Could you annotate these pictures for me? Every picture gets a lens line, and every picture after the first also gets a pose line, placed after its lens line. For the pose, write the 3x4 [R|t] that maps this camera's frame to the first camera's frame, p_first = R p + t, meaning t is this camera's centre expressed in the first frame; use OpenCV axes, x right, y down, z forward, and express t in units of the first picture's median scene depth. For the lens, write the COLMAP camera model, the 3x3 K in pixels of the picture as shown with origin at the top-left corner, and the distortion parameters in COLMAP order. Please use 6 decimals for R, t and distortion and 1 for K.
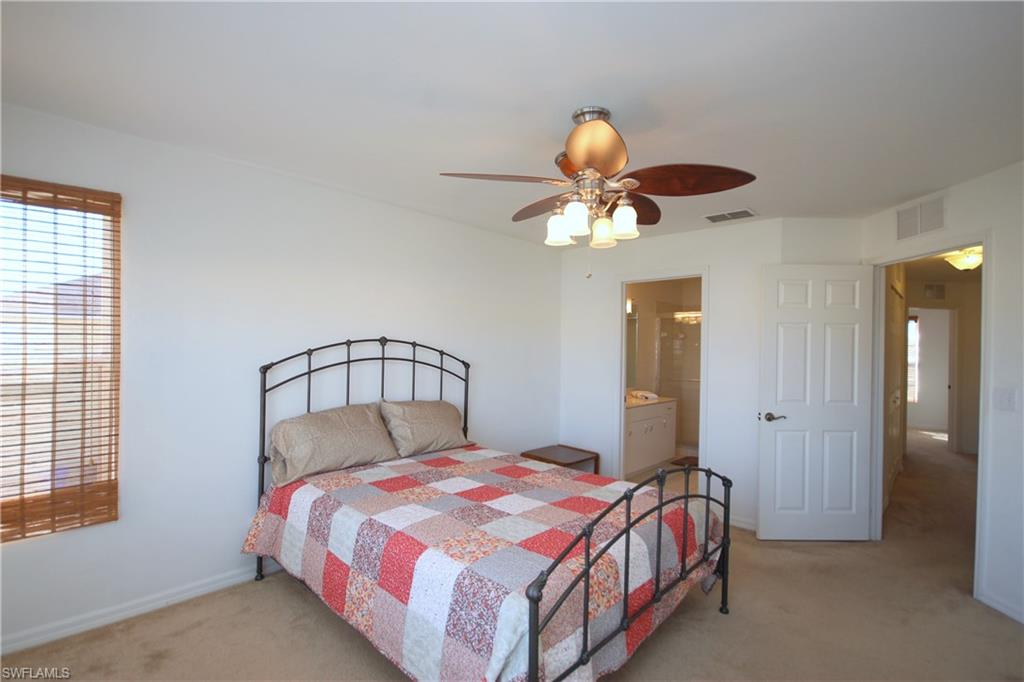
lens RADIAL K [[484.3, 0, 513.1], [0, 484.3, 348.3], [0, 0, 1]] dist [0.000050, -0.000666]
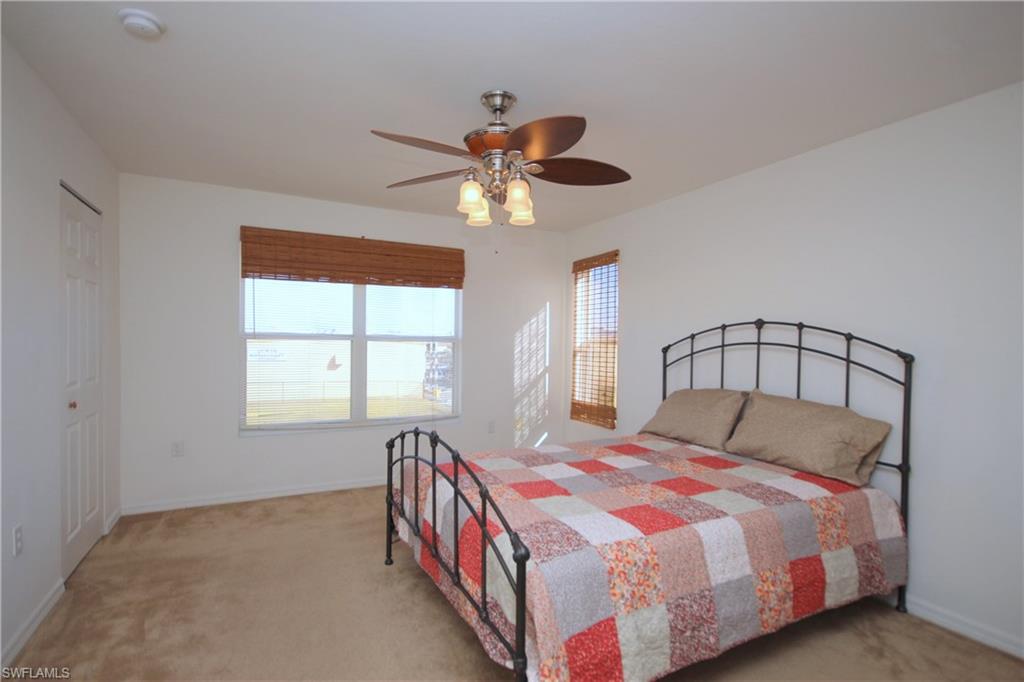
lens RADIAL K [[484.3, 0, 513.1], [0, 484.3, 348.3], [0, 0, 1]] dist [0.000050, -0.000666]
pose [[-0.328887, -0.001330, -0.944368, 0.722726], [-0.020704, 0.999769, 0.005802, 0.034475], [0.944142, 0.021460, -0.328839, 0.876773]]
